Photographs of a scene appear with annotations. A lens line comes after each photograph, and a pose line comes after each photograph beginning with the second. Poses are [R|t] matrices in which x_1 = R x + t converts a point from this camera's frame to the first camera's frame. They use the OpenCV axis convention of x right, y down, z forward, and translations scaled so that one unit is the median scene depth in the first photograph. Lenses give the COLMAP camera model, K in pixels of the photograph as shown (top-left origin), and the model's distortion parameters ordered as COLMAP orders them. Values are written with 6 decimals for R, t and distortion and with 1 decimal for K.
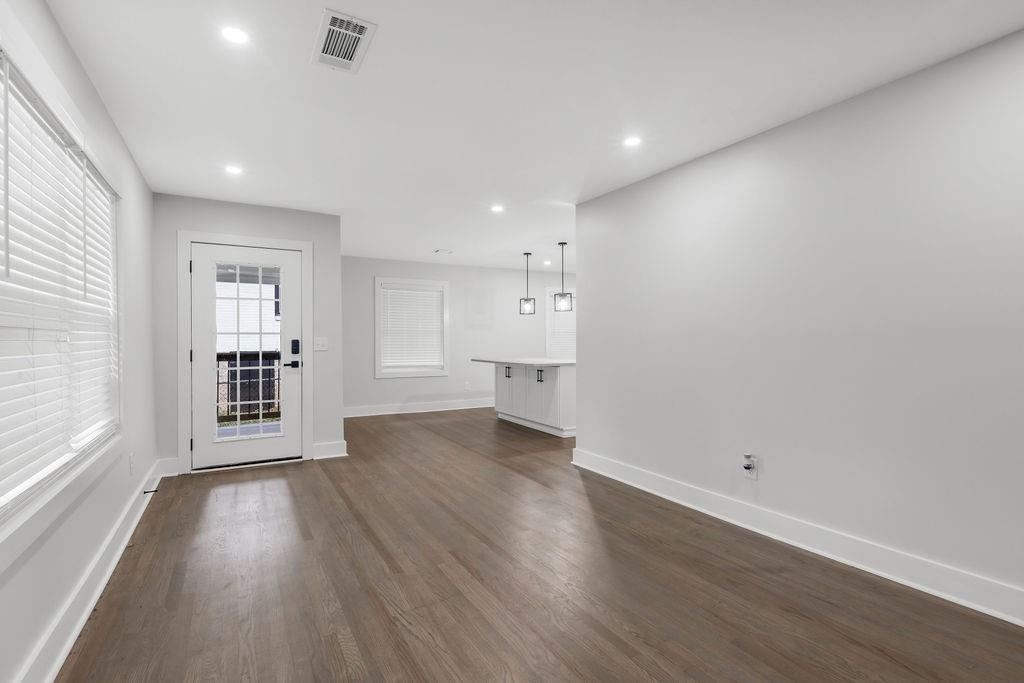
lens RADIAL K [[496.0, 0, 508.3], [0, 496.0, 347.2], [0, 0, 1]] dist [0.000715, -0.003681]
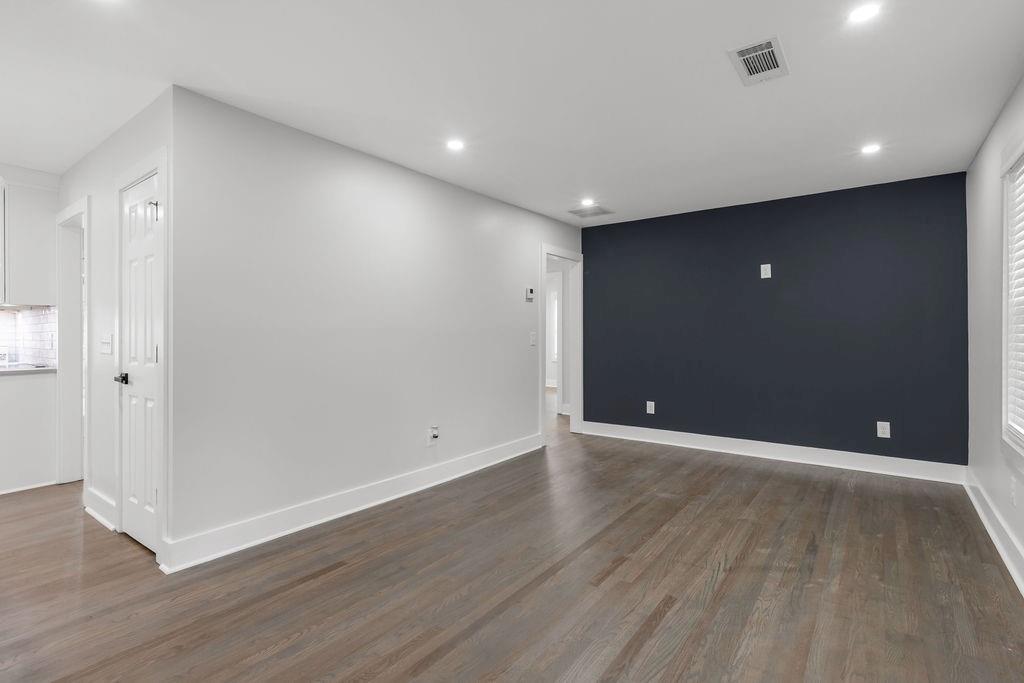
lens RADIAL K [[496.0, 0, 510.3], [0, 496.0, 339.2], [0, 0, 1]] dist [0.000715, -0.003681]
pose [[-0.418486, -0.002614, 0.908219, -0.828837], [0.016031, 0.999819, 0.010264, -0.020432], [-0.908082, 0.018855, -0.418369, 1.486748]]
